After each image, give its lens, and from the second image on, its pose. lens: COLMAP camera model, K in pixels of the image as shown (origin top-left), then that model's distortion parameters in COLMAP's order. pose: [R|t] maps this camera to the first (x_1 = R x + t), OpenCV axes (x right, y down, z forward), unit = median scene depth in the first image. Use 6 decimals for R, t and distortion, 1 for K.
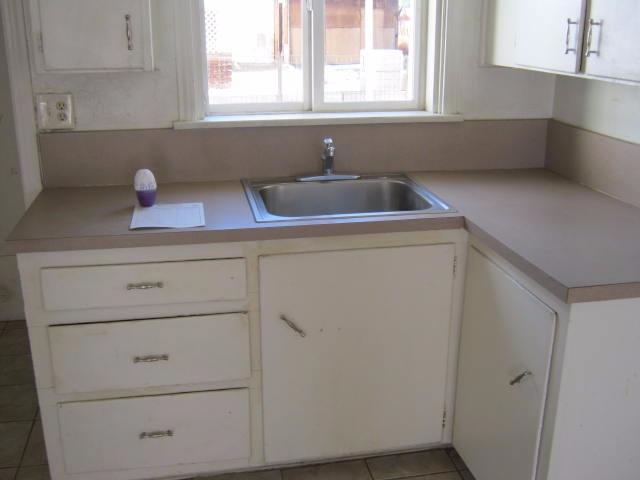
lens RADIAL K [[719.3, 0, 324.5], [0, 719.3, 238.0], [0, 0, 1]] dist [-0.084108, 0.000000]
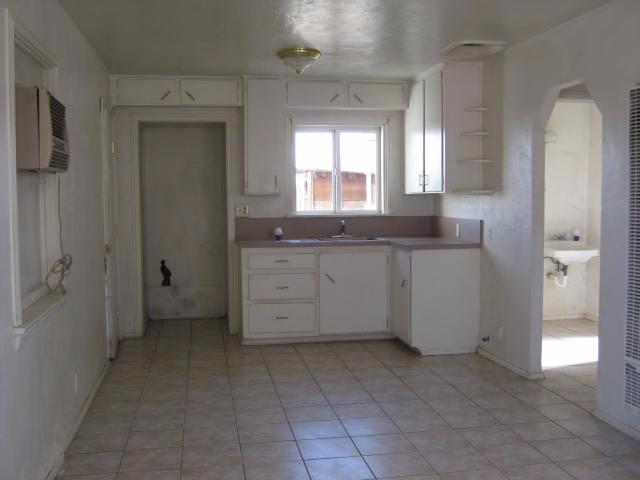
lens RADIAL K [[719.3, 0, 320.0], [0, 719.3, 240.9], [0, 0, 1]] dist [-0.084108, 0.000000]
pose [[0.999352, -0.009671, -0.034667, 0.015035], [0.001263, 0.972049, -0.234774, 0.642693], [0.035969, 0.234578, 0.971432, -1.811958]]
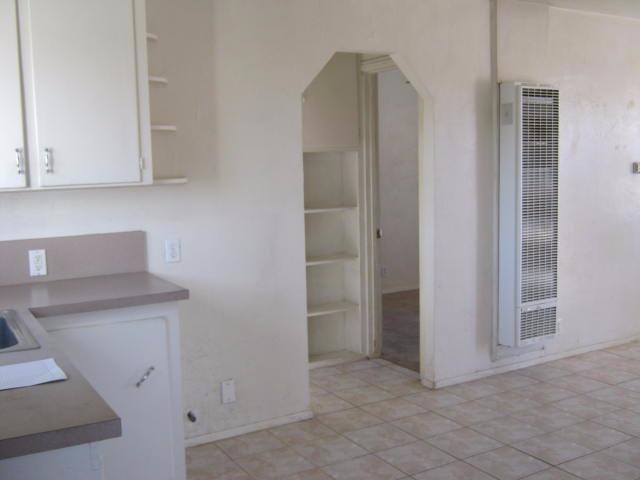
lens RADIAL K [[719.3, 0, 320.3], [0, 719.3, 240.7], [0, 0, 1]] dist [-0.084108, 0.000000]
pose [[-0.320695, -0.091620, 0.942741, -1.044170], [0.306770, 0.931616, 0.194894, -0.209562], [-0.896129, 0.351706, -0.270658, 0.823539]]
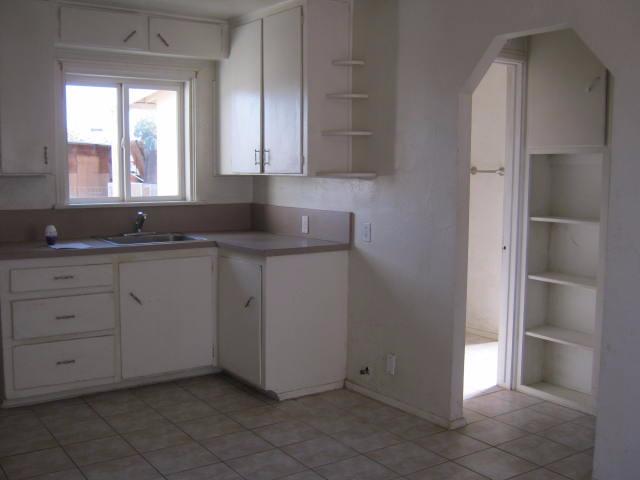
lens RADIAL K [[719.3, 0, 322.7], [0, 719.3, 242.9], [0, 0, 1]] dist [-0.084108, 0.000000]
pose [[0.920281, -0.038843, 0.389326, -0.327768], [0.113176, 0.978949, -0.169852, 0.360001], [-0.374533, 0.200374, 0.905304, -0.997563]]
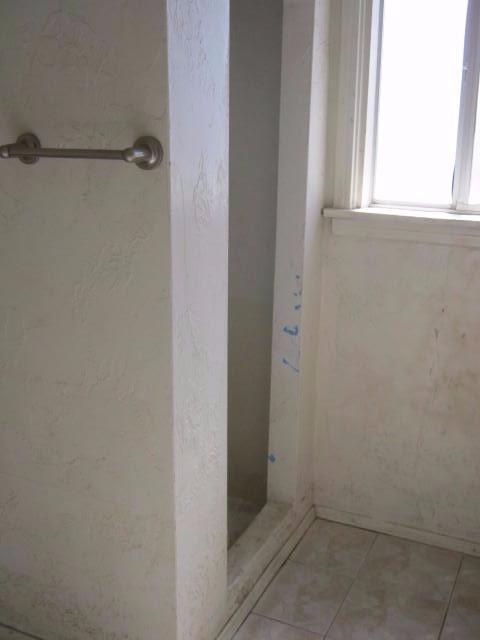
lens RADIAL K [[719.3, 0, 239.6], [0, 719.3, 320.8], [0, 0, 1]] dist [-0.084108, 0.000000]
pose [[0.592416, -0.214163, 0.776645, 0.745974], [0.231006, 0.968695, 0.090912, -0.125435], [-0.771802, 0.125552, 0.623344, 0.520757]]
